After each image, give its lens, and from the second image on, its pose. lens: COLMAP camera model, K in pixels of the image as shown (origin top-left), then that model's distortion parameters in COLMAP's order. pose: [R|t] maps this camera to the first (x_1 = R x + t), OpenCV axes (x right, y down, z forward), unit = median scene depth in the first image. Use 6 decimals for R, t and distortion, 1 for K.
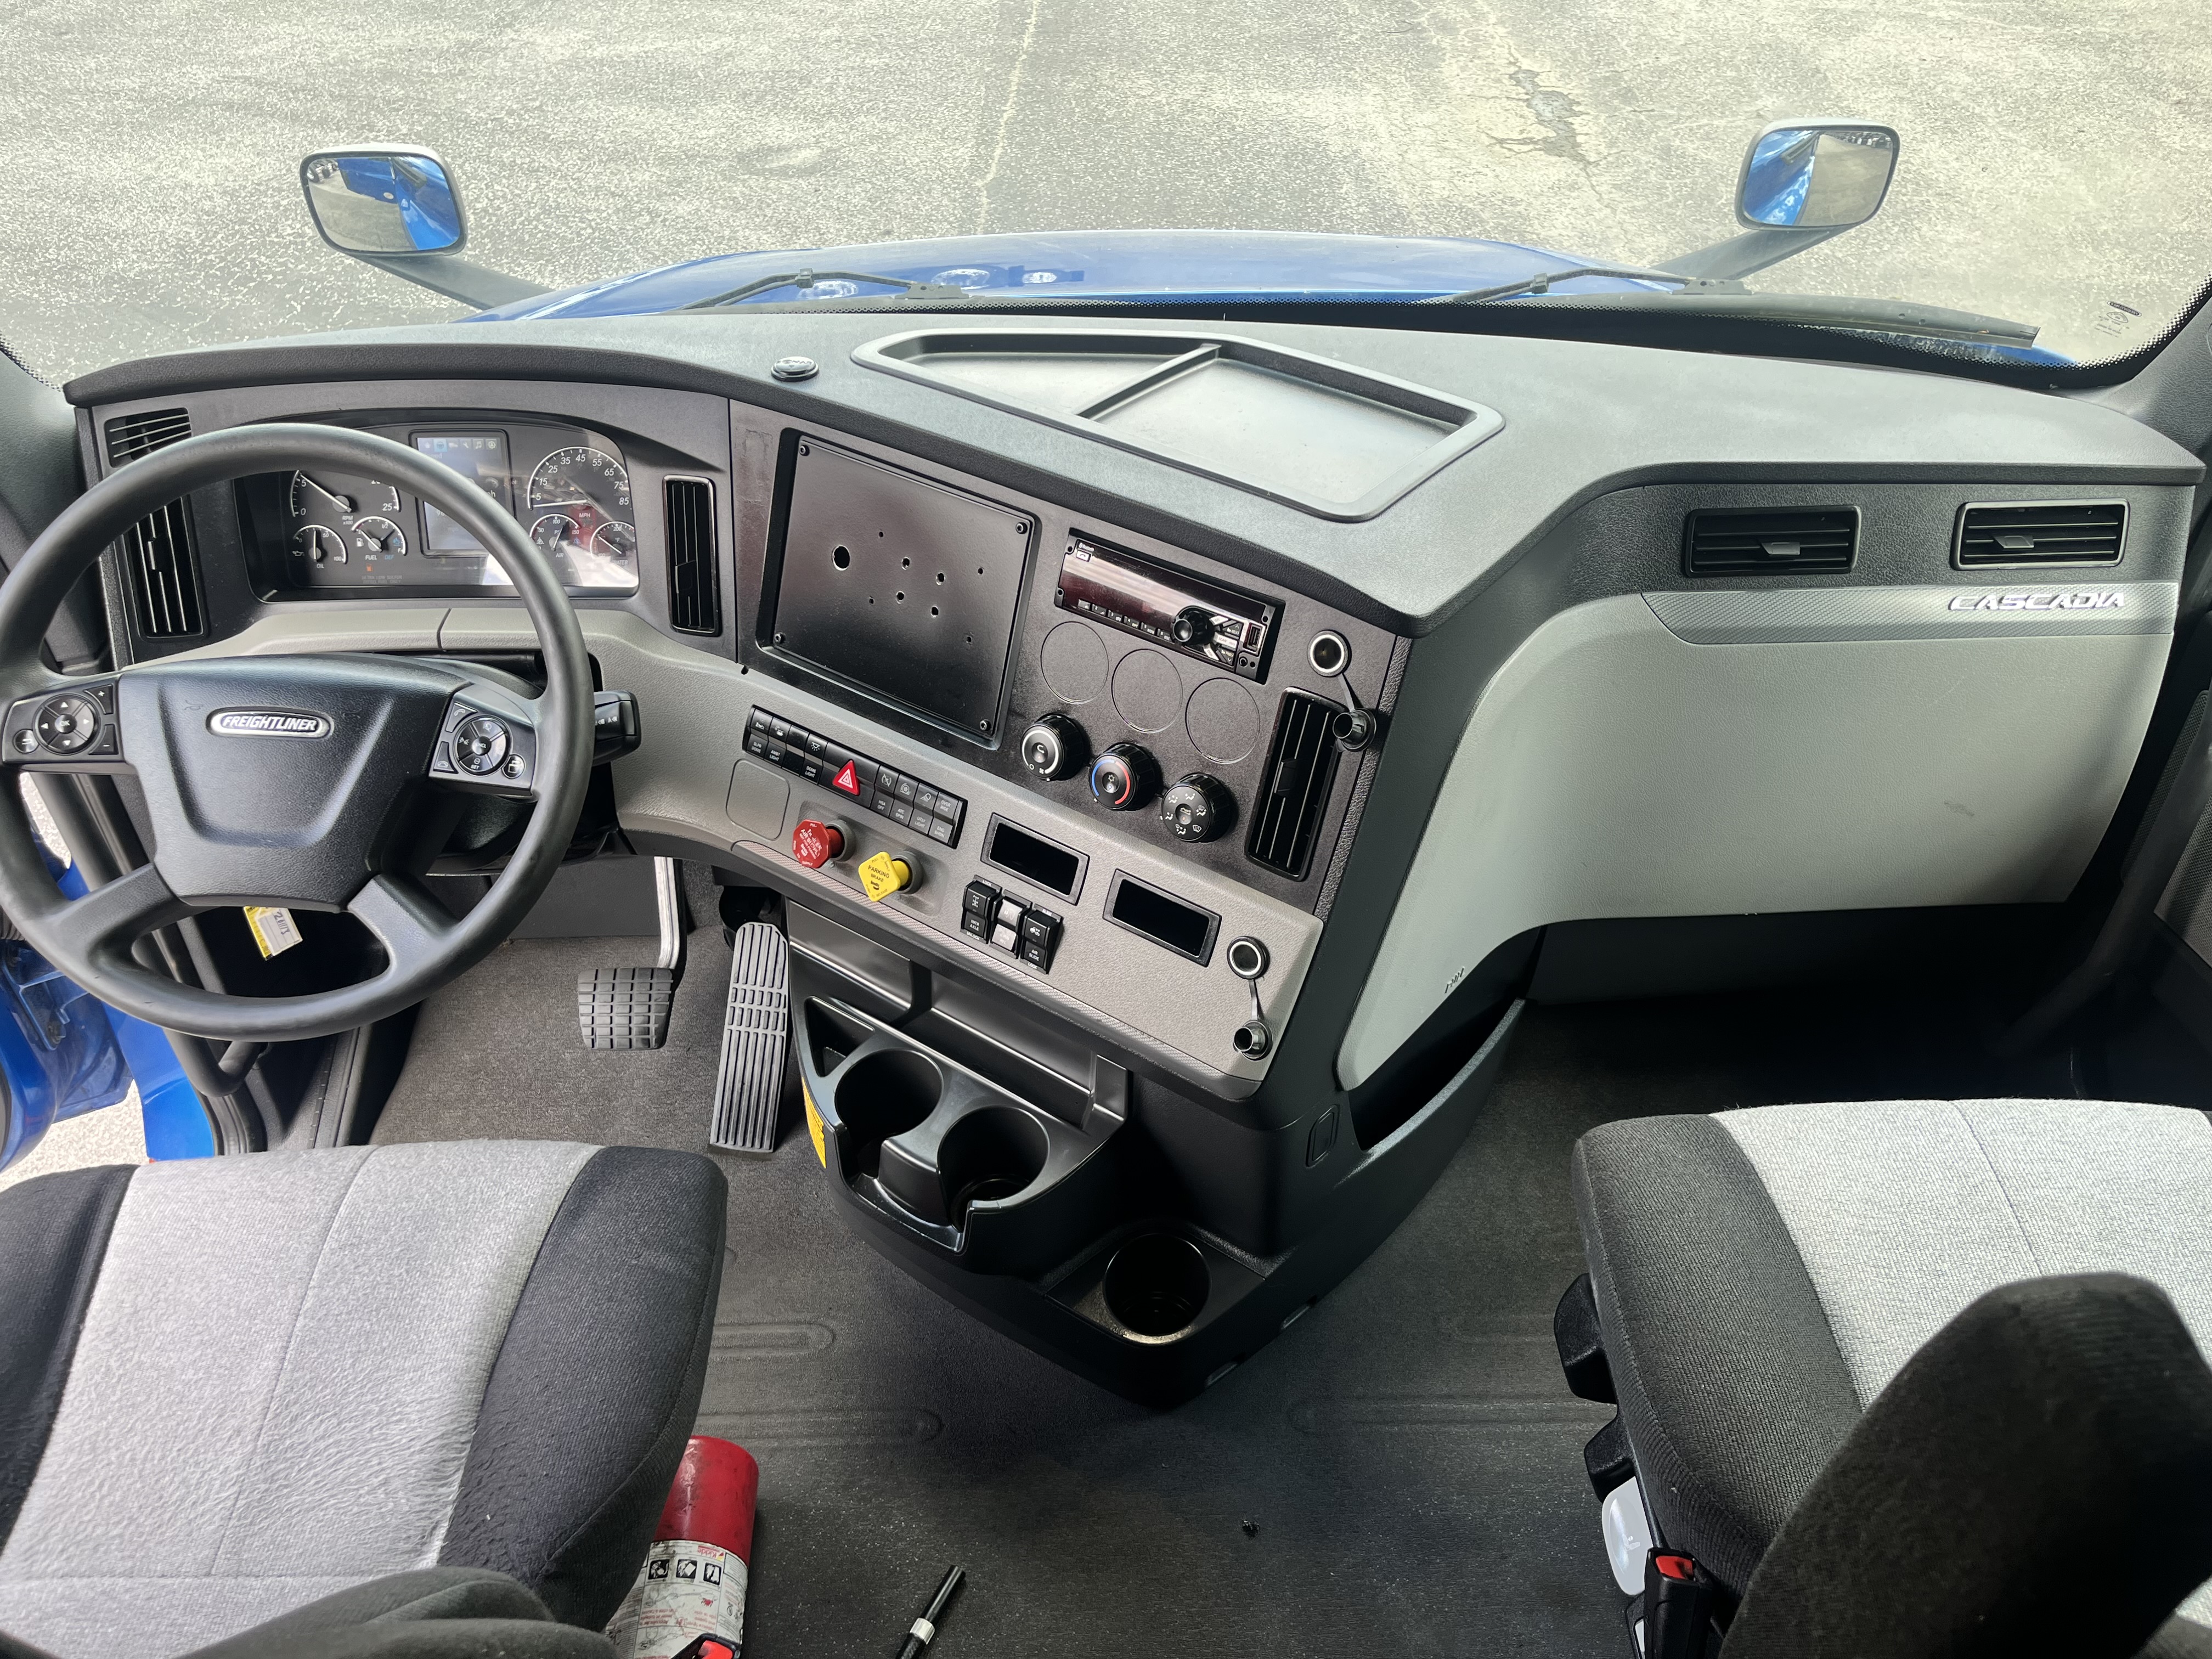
lens RADIAL K [[1654.9, 0, 1106.0], [0, 1654.9, 829.5], [0, 0, 1]] dist [0.065306, -0.083129]
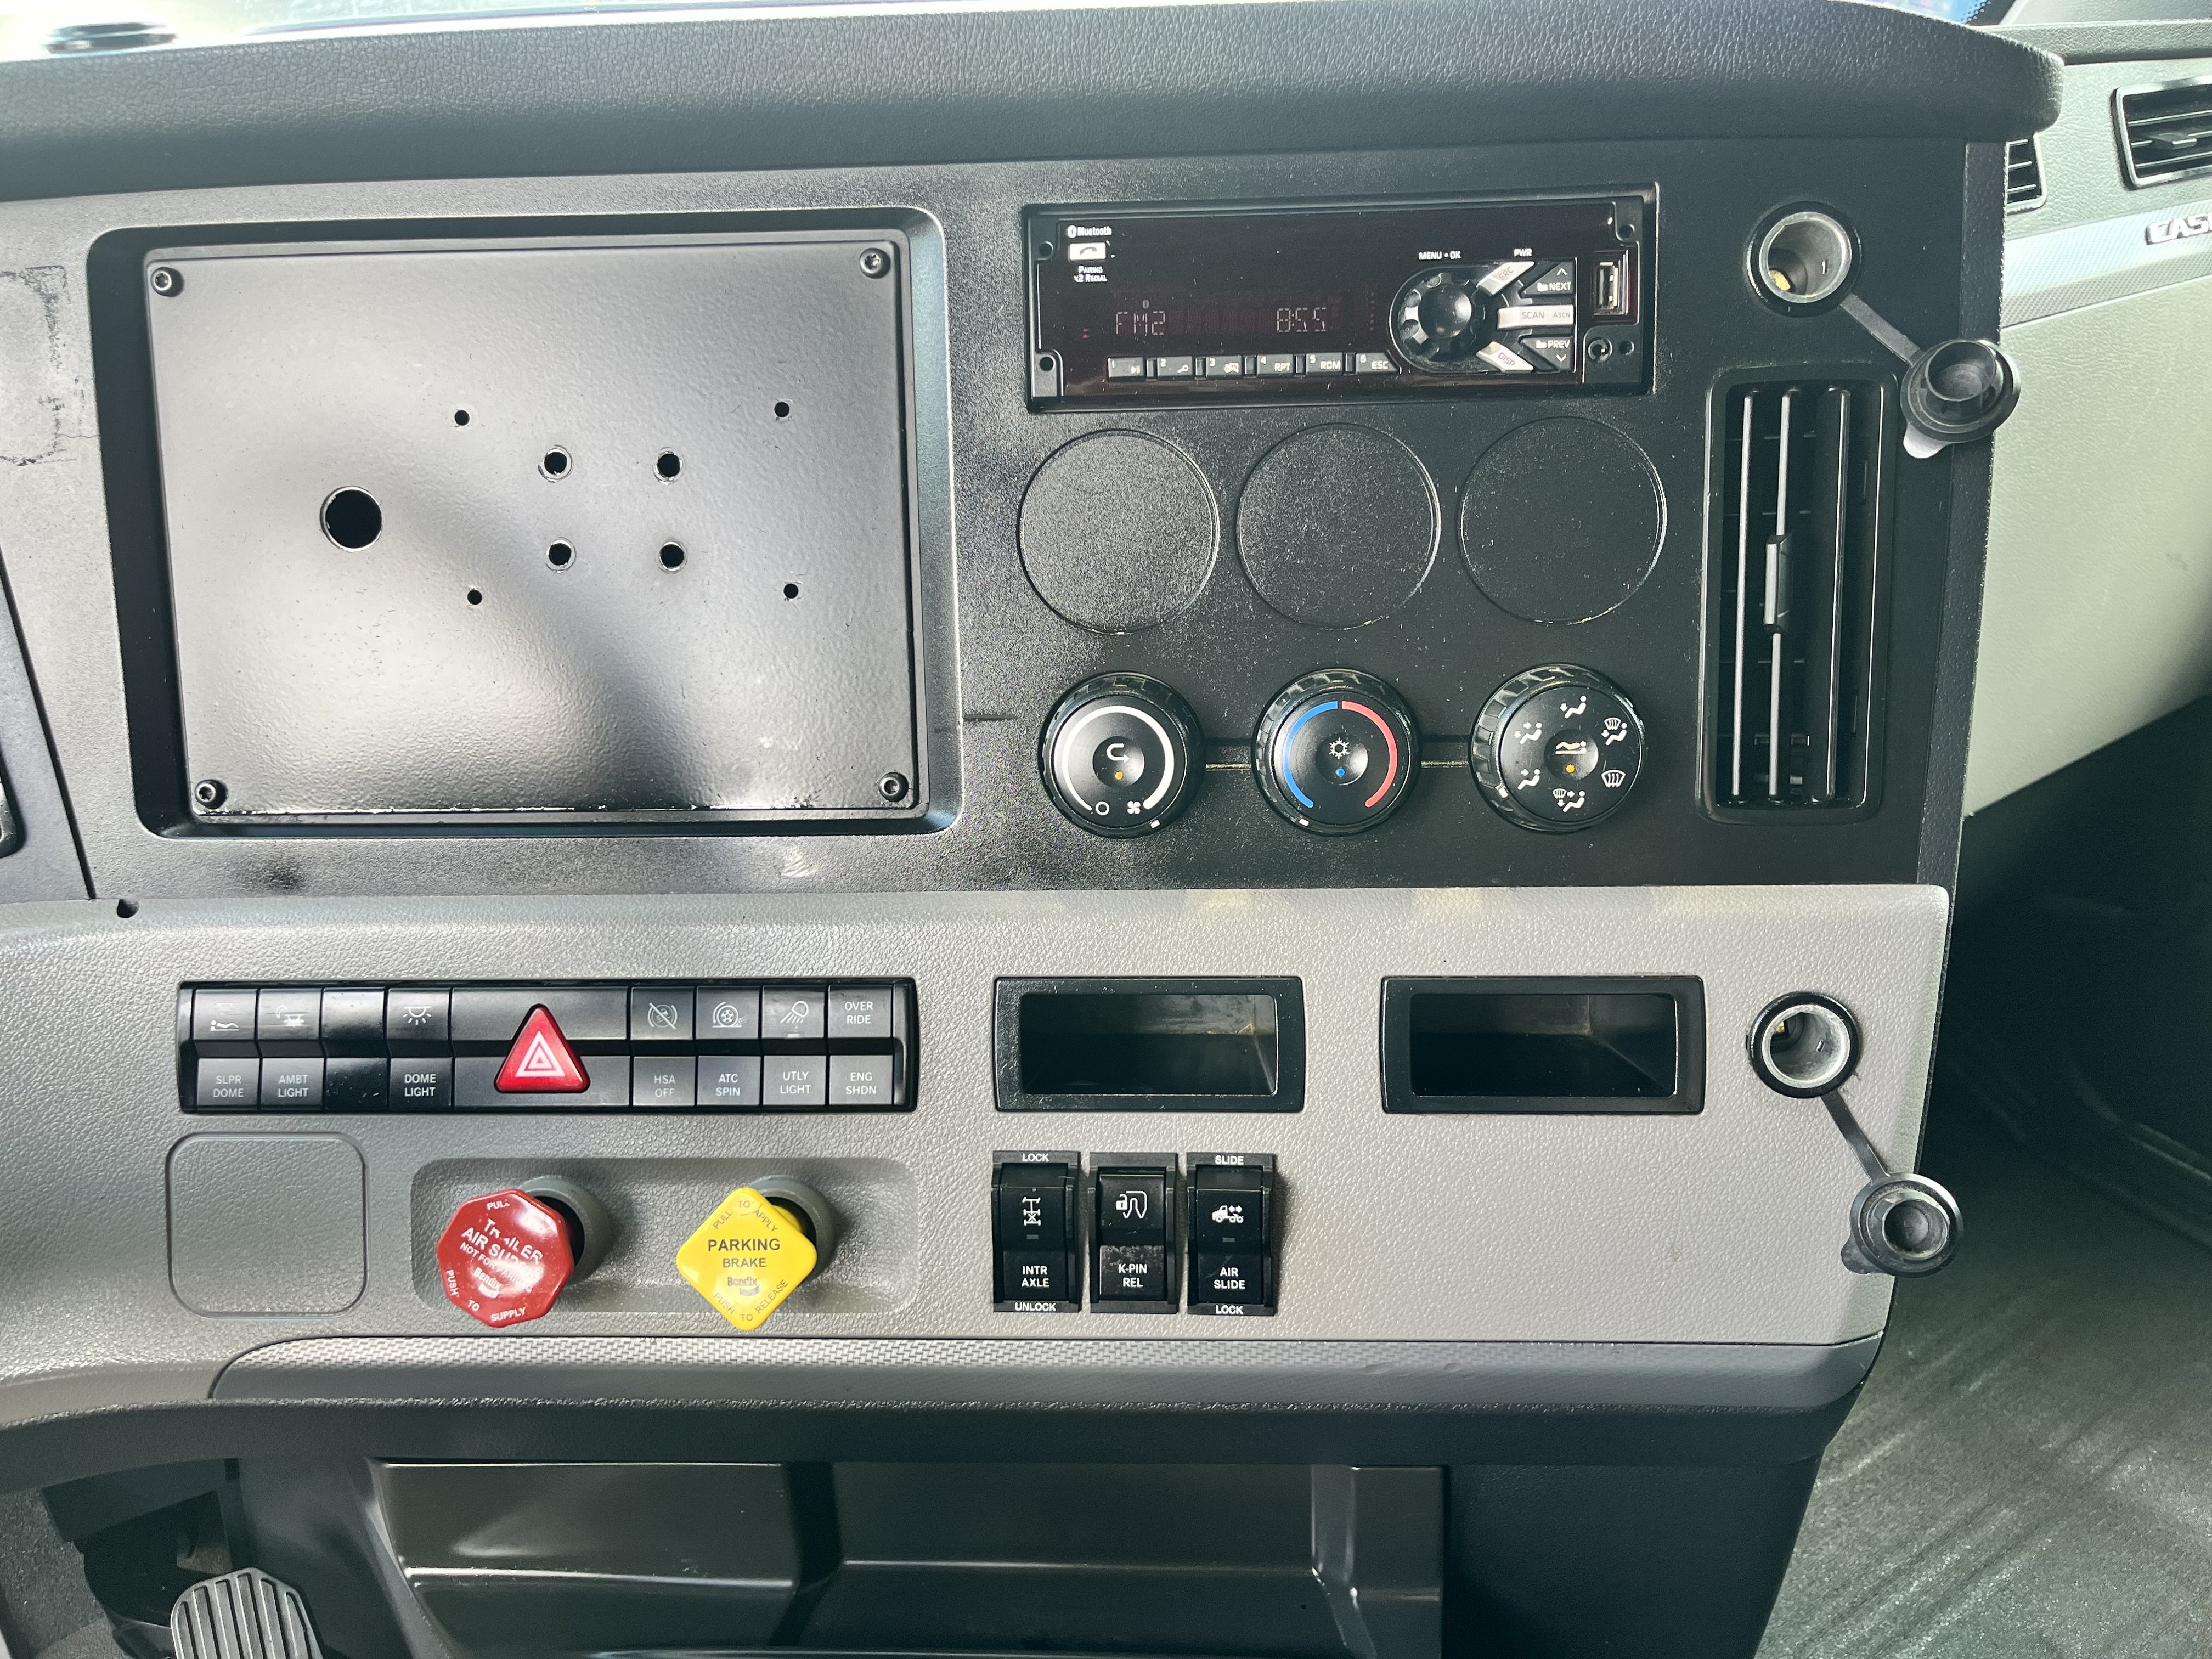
lens RADIAL K [[1654.9, 0, 1106.0], [0, 1654.9, 829.5], [0, 0, 1]] dist [0.065306, -0.083129]
pose [[0.847136, -0.271444, 0.456814, -0.216927], [0.362225, 0.923981, -0.122686, 0.014951], [-0.388785, 0.269401, 0.881061, 0.633397]]
